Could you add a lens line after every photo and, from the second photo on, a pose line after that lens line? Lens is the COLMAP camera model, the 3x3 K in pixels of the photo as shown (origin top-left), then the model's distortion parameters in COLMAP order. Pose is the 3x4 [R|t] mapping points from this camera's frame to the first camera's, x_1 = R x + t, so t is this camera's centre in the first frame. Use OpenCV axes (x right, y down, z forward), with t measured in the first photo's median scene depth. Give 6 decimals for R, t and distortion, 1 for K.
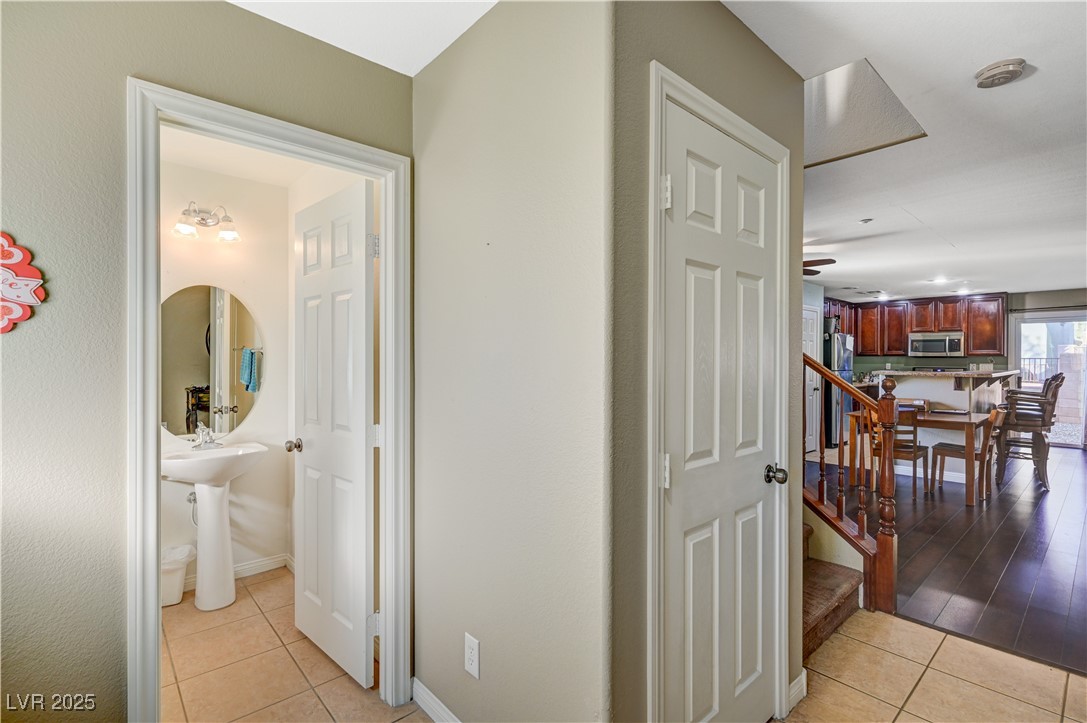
lens RADIAL K [[507.0, 0, 541.2], [0, 507.0, 361.4], [0, 0, 1]] dist [-0.002963, 0.000336]
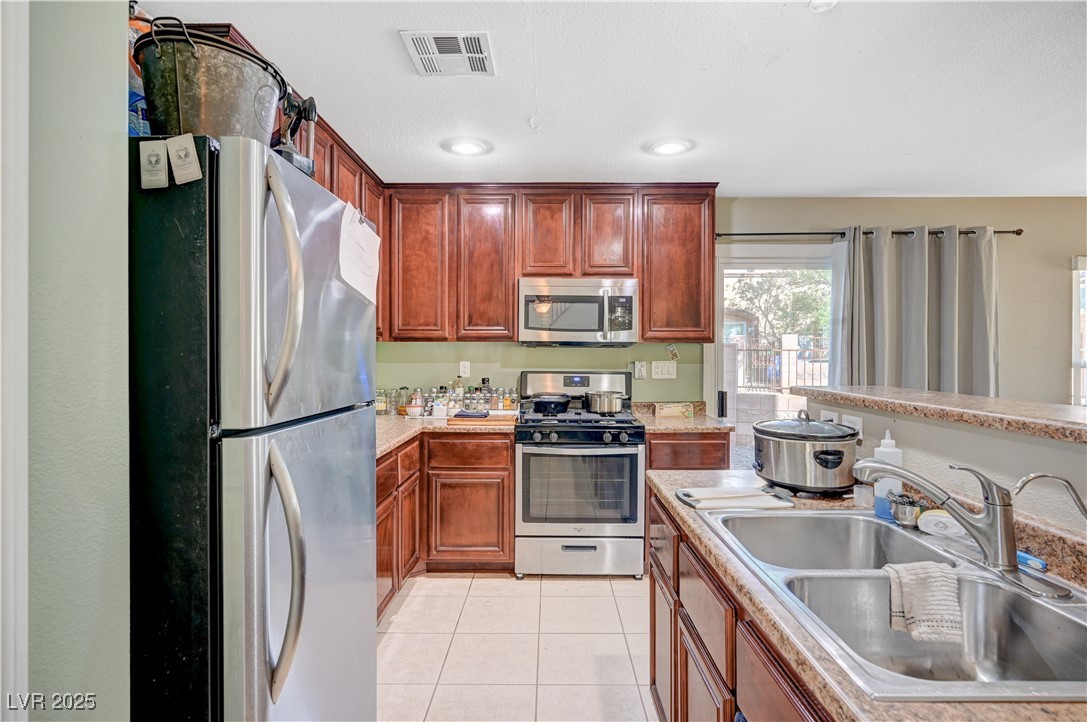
lens RADIAL K [[553.6, 0, 545.3], [0, 553.6, 357.8], [0, 0, 1]] dist [0.003001, -0.000726]
pose [[0.672747, -0.006091, 0.739848, 0.488295], [0.001923, 0.999977, 0.006484, -0.001176], [-0.739870, -0.002939, 0.672743, 0.787109]]
